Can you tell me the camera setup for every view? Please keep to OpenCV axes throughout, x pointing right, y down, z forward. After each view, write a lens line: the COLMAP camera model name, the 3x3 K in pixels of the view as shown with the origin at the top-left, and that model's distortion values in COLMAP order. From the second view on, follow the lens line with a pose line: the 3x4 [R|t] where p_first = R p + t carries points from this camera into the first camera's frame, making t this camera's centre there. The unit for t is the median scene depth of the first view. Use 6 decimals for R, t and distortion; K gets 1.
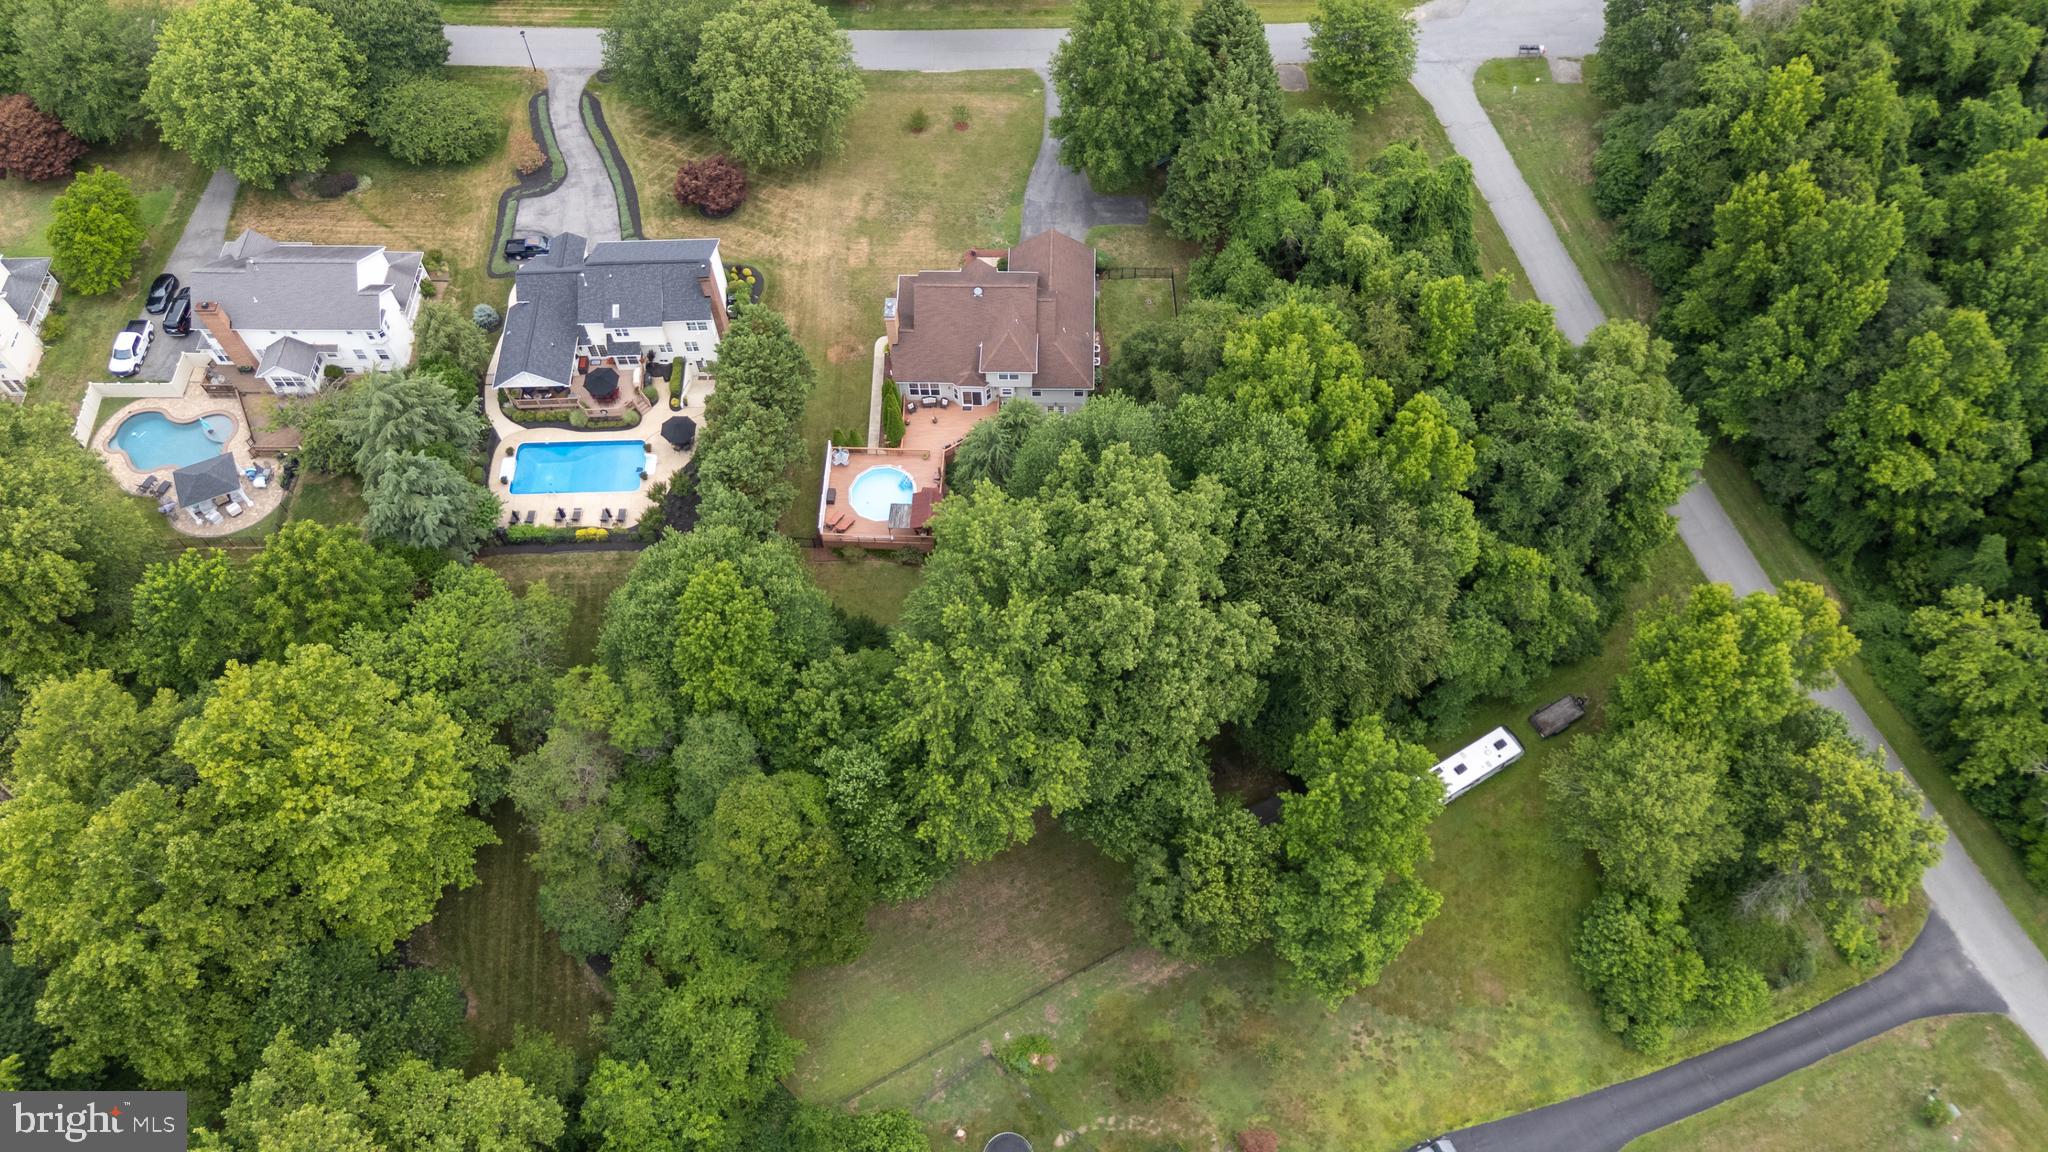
lens RADIAL K [[1498.2, 0, 1030.5], [0, 1498.2, 576.1], [0, 0, 1]] dist [0.079883, -0.076899]
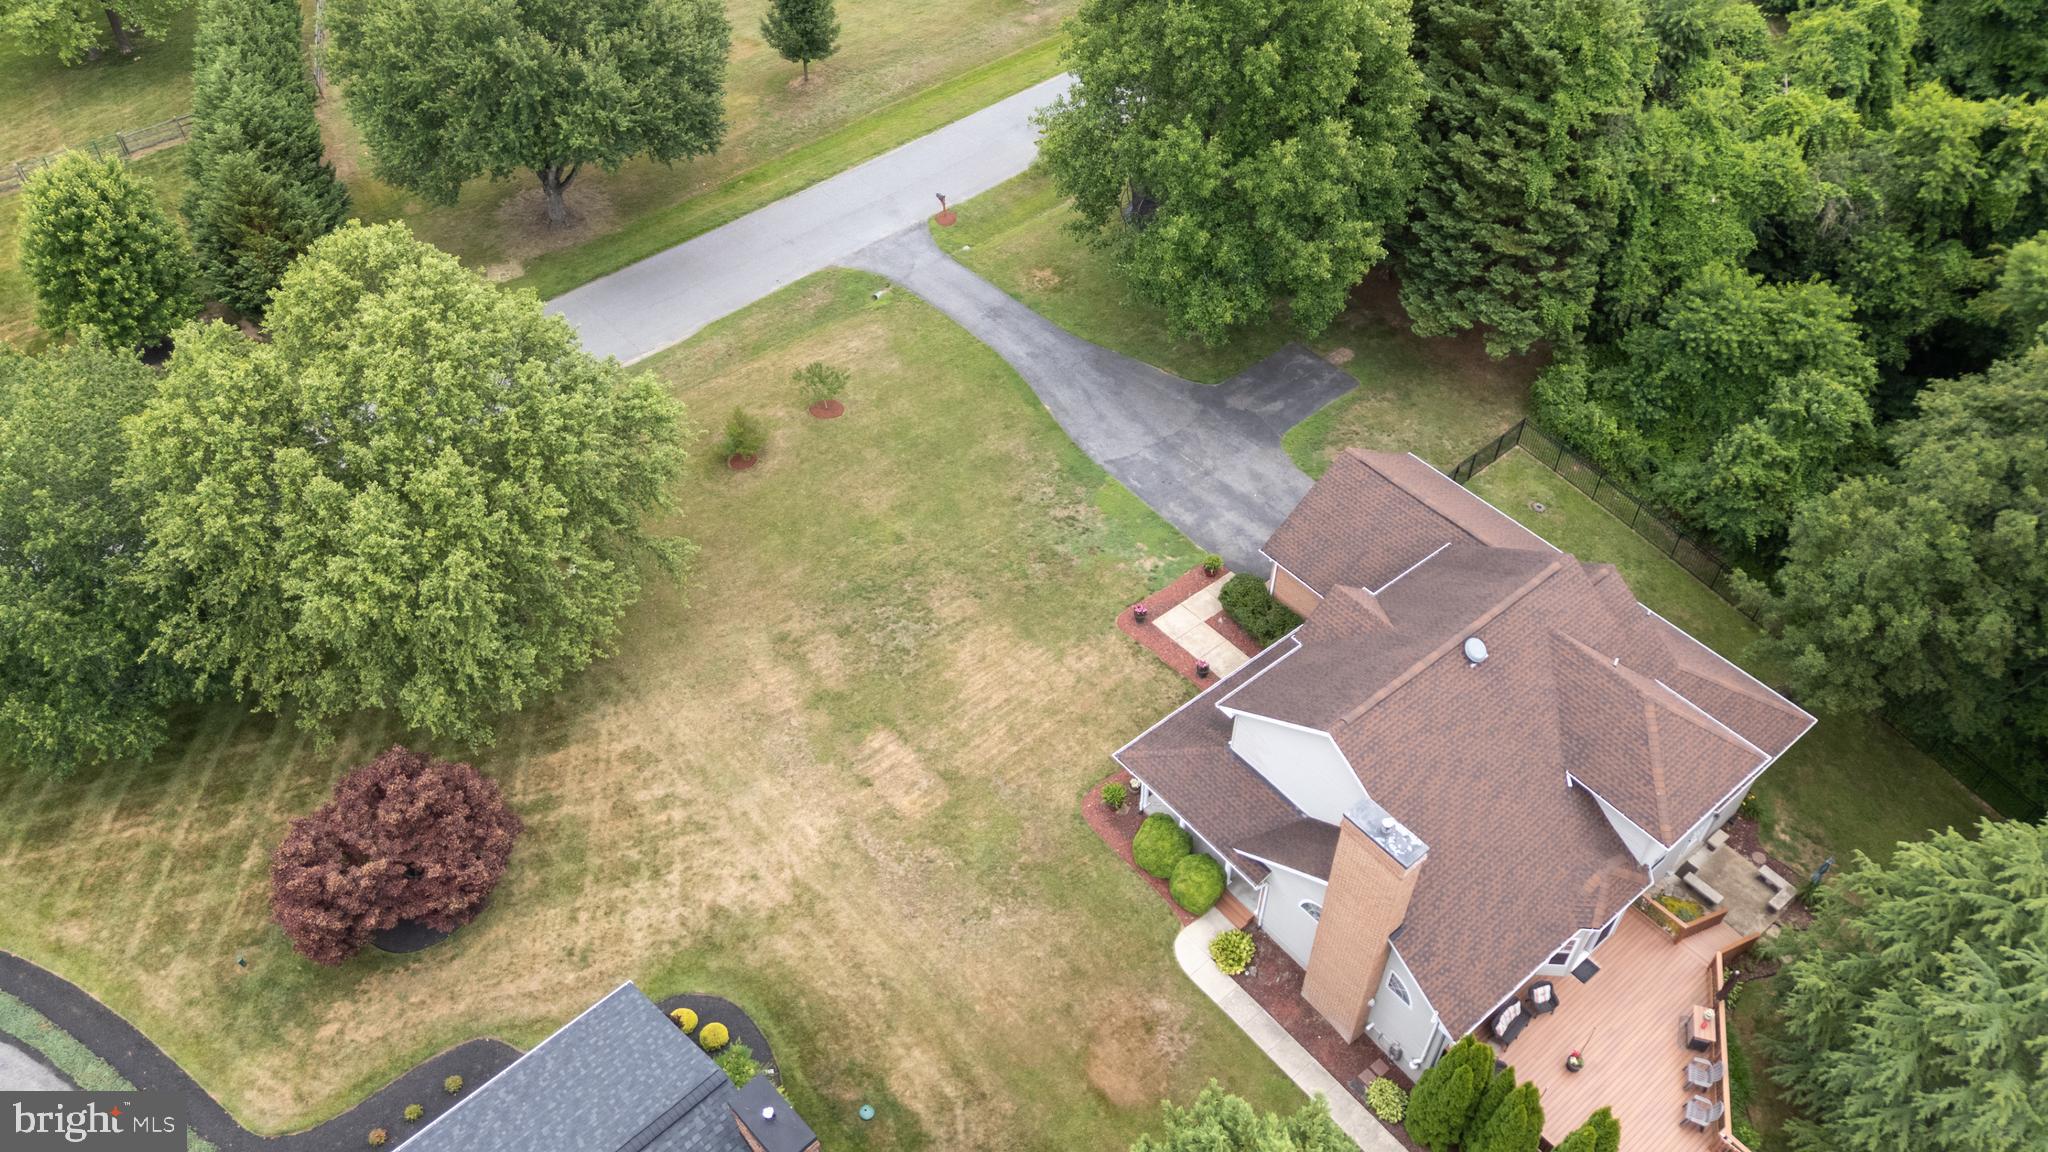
lens RADIAL K [[1509.9, 0, 1025.2], [0, 1509.9, 567.8], [0, 0, 1]] dist [0.055102, -0.050228]
pose [[0.755569, -0.464291, 0.462114, -0.240392], [0.554668, 0.828753, -0.074241, -0.219397], [-0.348508, 0.312414, 0.883708, 0.683271]]
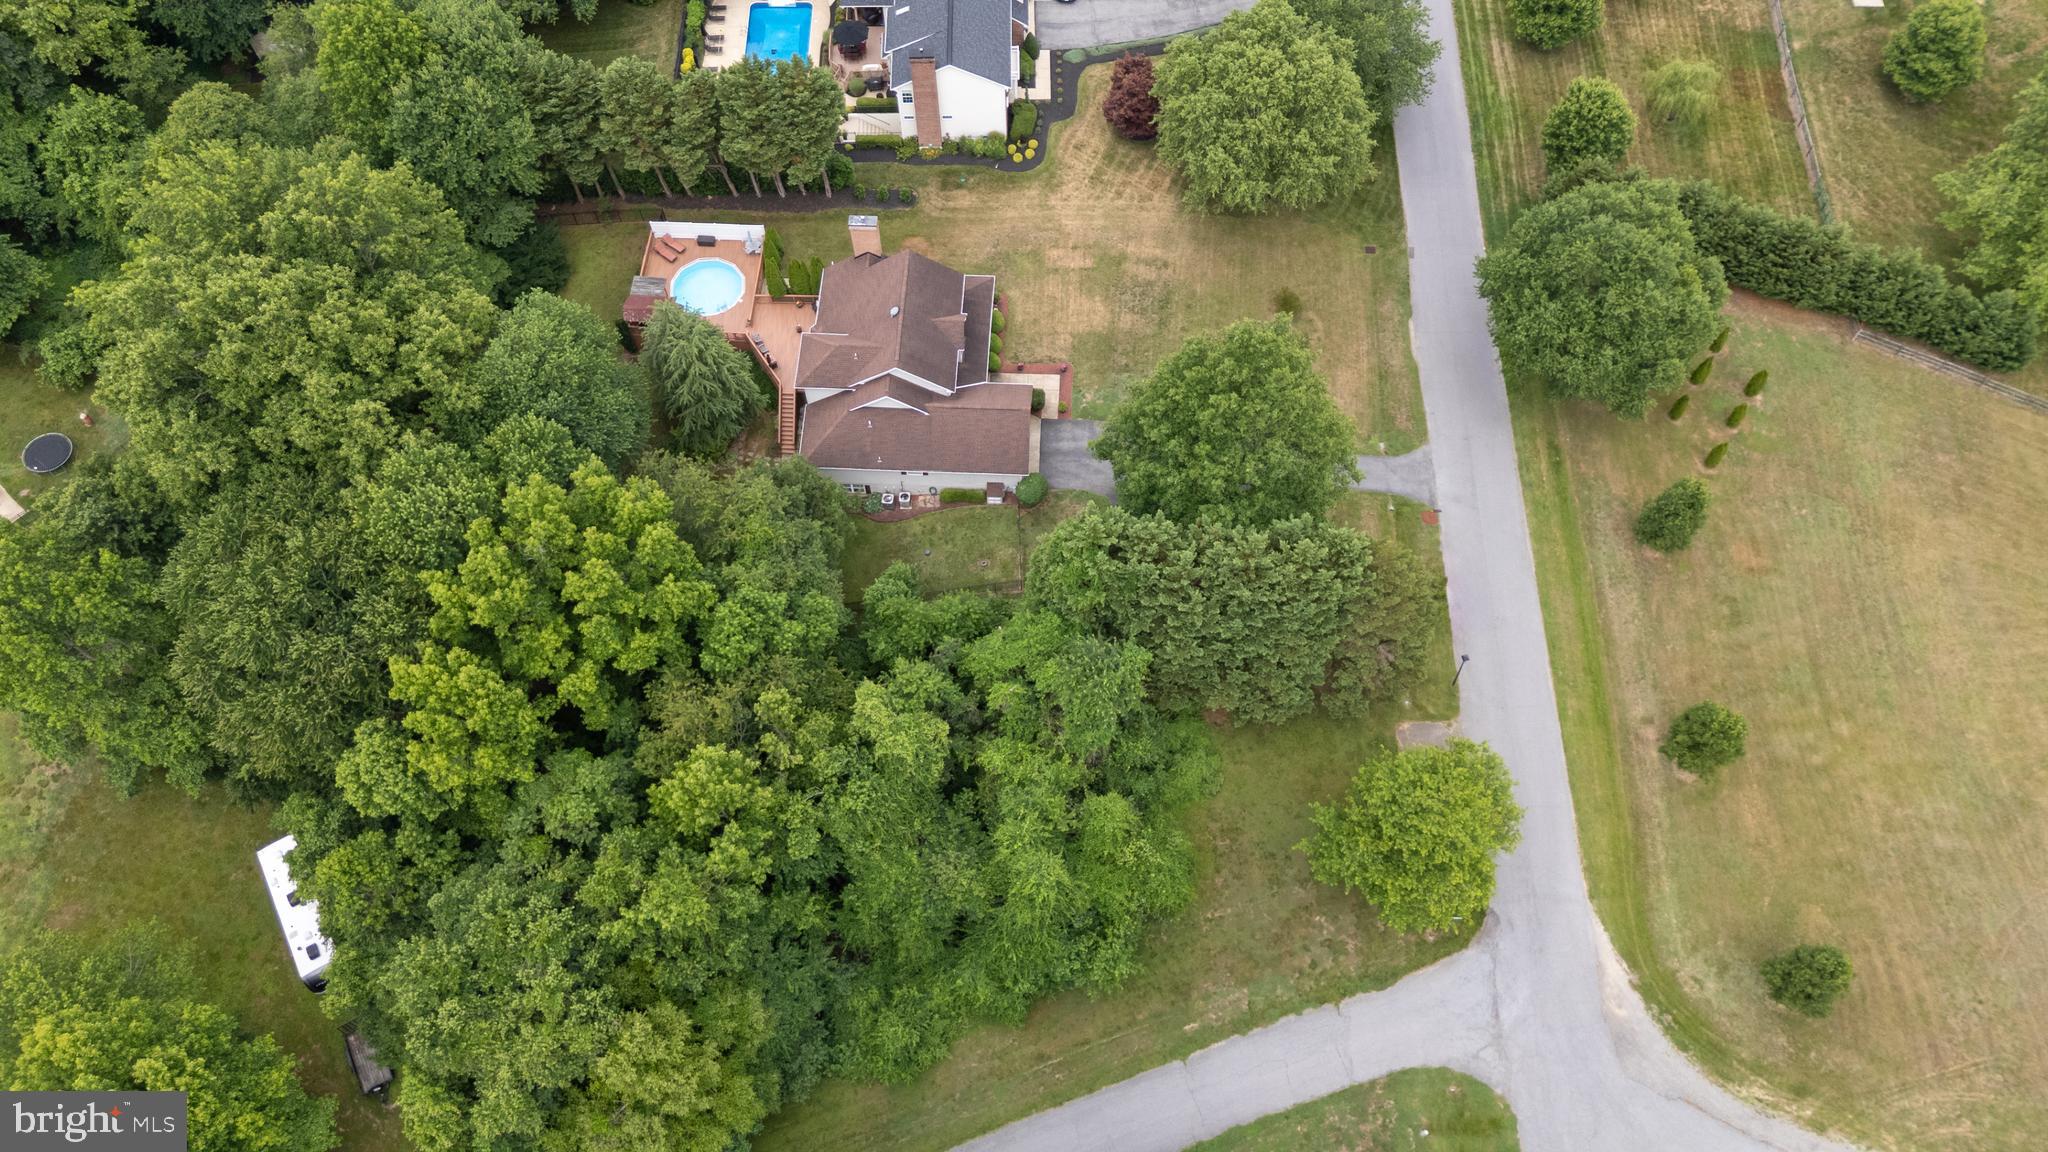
lens RADIAL K [[1498.2, 0, 1030.5], [0, 1498.2, 576.1], [0, 0, 1]] dist [0.079883, -0.076899]
pose [[-0.018837, 0.883322, -0.468389, 0.446704], [-0.844665, 0.236601, 0.480168, -0.573981], [0.534964, 0.404677, 0.741654, 0.455856]]
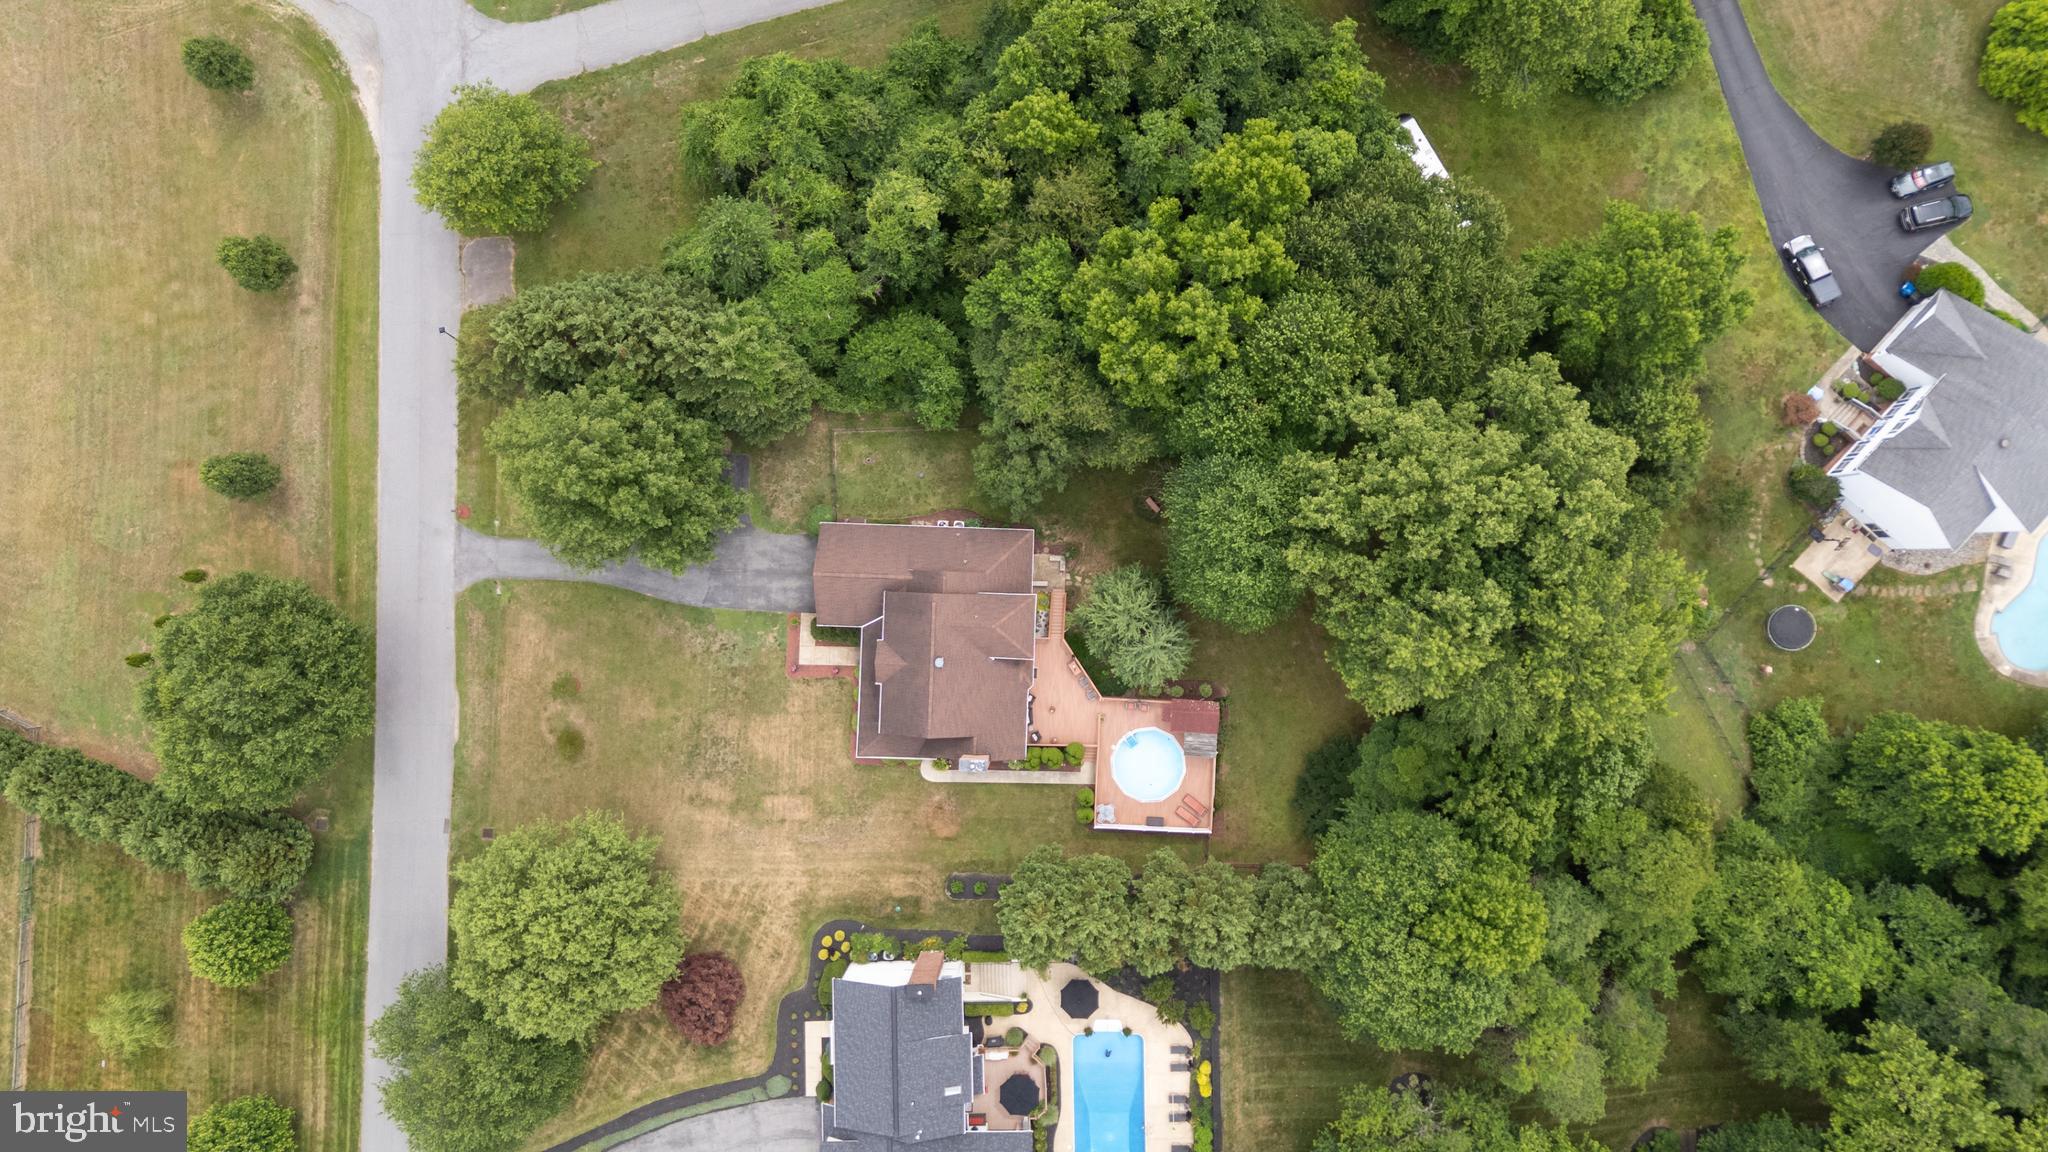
lens RADIAL K [[1498.2, 0, 1030.5], [0, 1498.2, 576.1], [0, 0, 1]] dist [0.079883, -0.076899]
pose [[0.008513, -0.999777, 0.019328, -0.002109], [0.866508, 0.017023, 0.498873, -0.530185], [-0.499091, 0.012500, 0.866459, 0.225549]]
